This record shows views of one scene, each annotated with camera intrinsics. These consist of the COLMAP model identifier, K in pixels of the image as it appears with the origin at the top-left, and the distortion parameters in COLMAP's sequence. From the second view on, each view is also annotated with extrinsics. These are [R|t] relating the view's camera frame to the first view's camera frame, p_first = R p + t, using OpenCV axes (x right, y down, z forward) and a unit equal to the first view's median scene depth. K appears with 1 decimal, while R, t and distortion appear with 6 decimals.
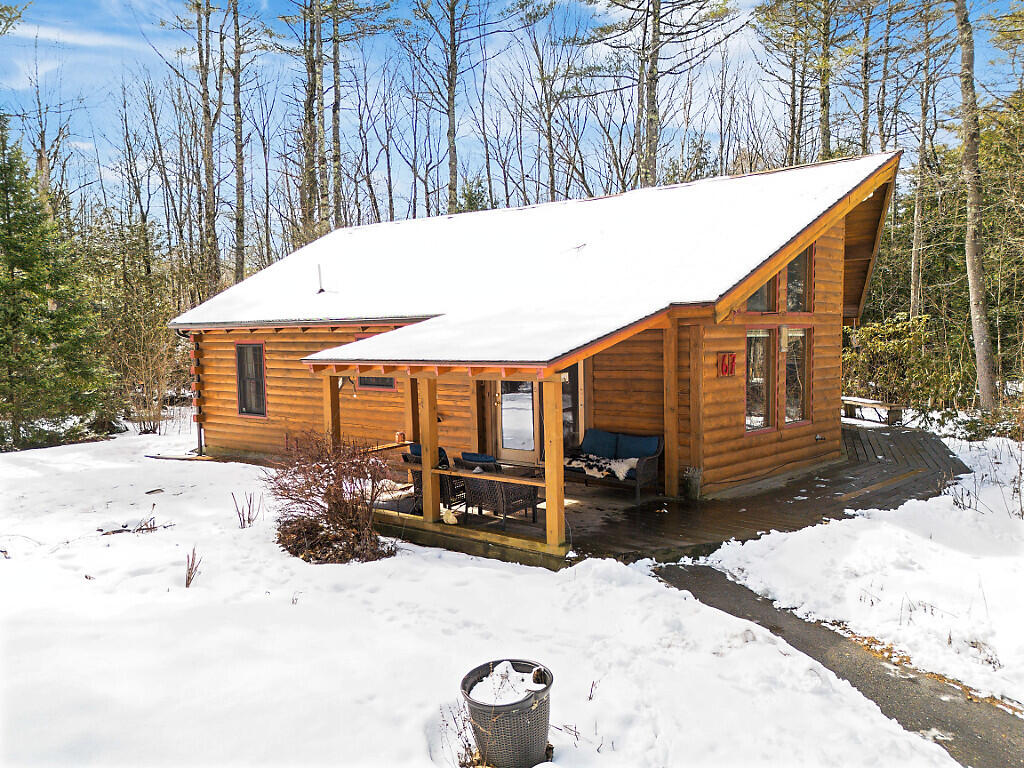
lens RADIAL K [[716.9, 0, 512.0], [0, 716.9, 384.0], [0, 0, 1]] dist [0.051211, -0.022523]
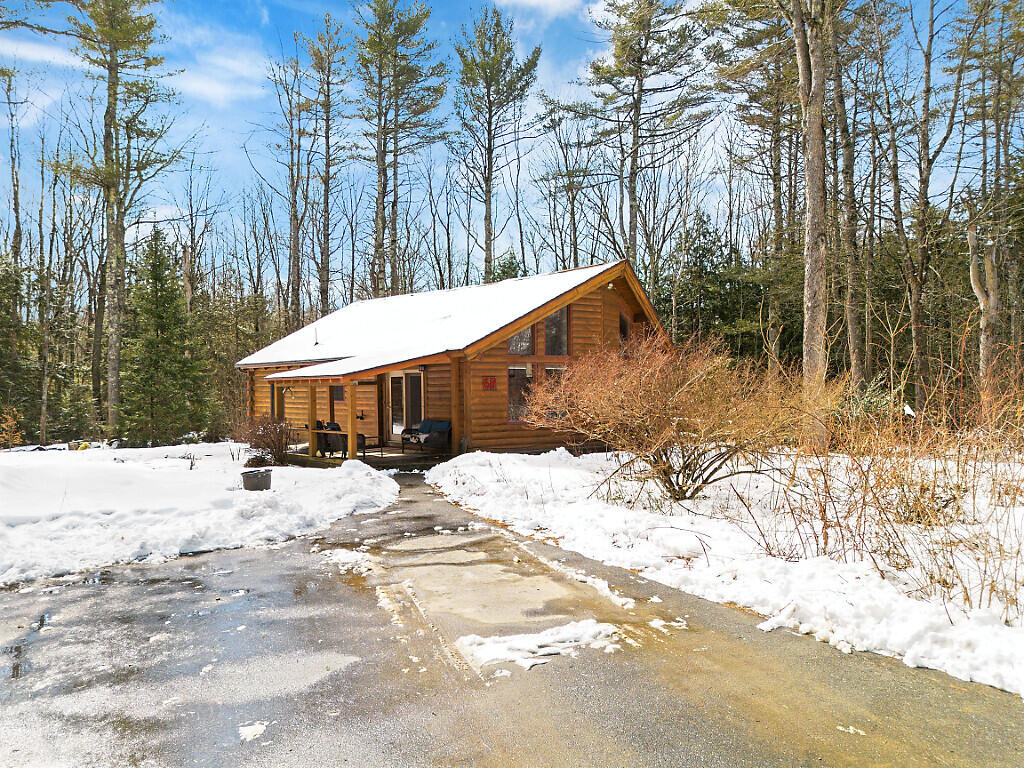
lens RADIAL K [[721.6, 0, 512.0], [0, 721.6, 384.0], [0, 0, 1]] dist [0.044049, -0.002187]
pose [[0.985064, 0.003428, -0.172152, 0.287189], [-0.015603, 0.997466, -0.069418, 0.043693], [0.171477, 0.071068, 0.982621, -0.336907]]
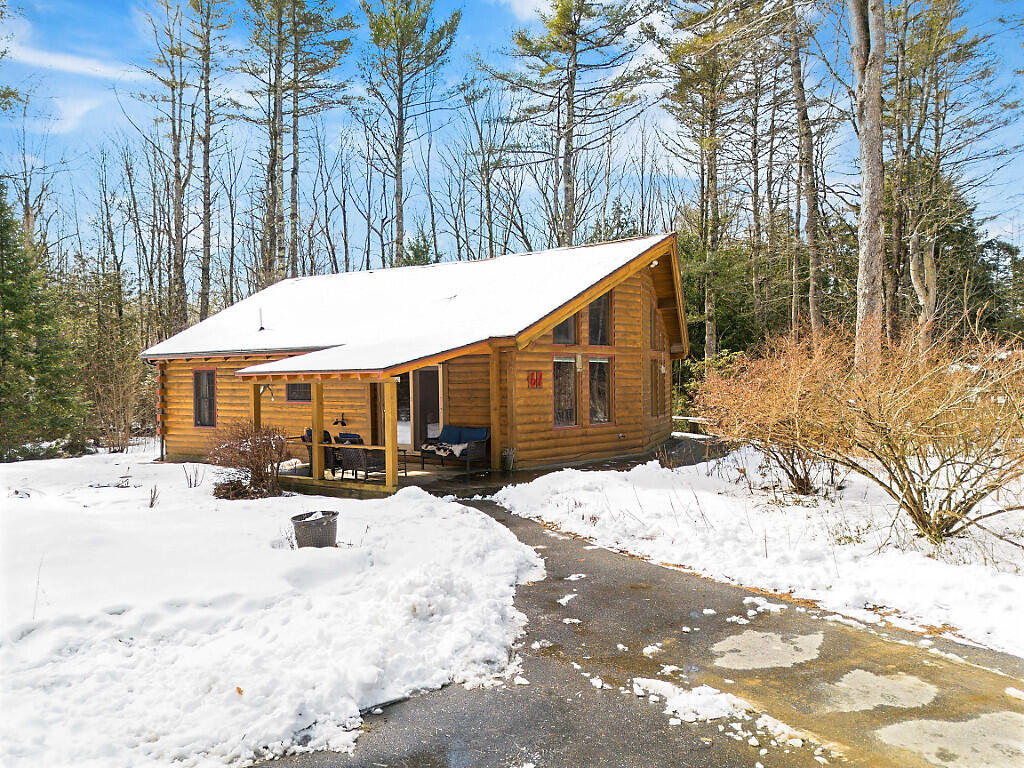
lens RADIAL K [[716.9, 0, 512.0], [0, 716.9, 384.0], [0, 0, 1]] dist [0.051211, -0.022523]
pose [[0.999251, 0.002823, 0.038599, 0.083905], [-0.000399, 0.998035, -0.062665, 0.031601], [-0.038700, 0.062603, 0.997288, -0.188704]]
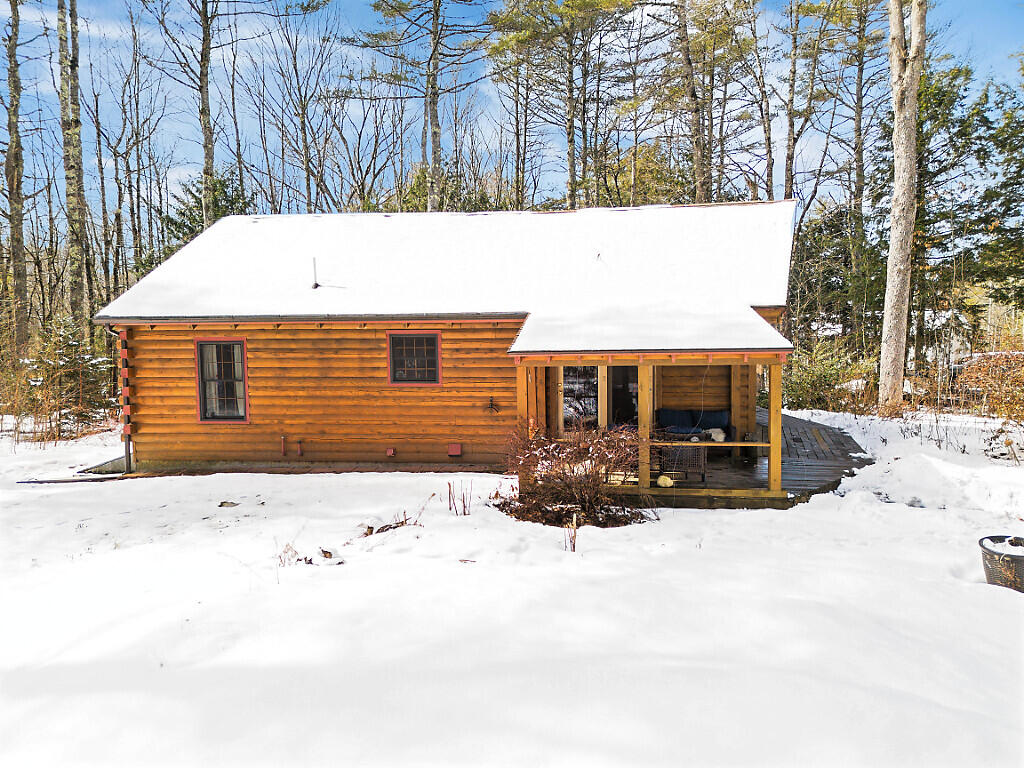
lens RADIAL K [[721.6, 0, 512.0], [0, 721.6, 384.0], [0, 0, 1]] dist [0.044049, -0.002187]
pose [[0.881108, -0.028915, 0.472030, -0.310528], [0.031287, 0.999506, 0.002825, 0.004366], [-0.471878, 0.012279, 0.881578, 0.020985]]
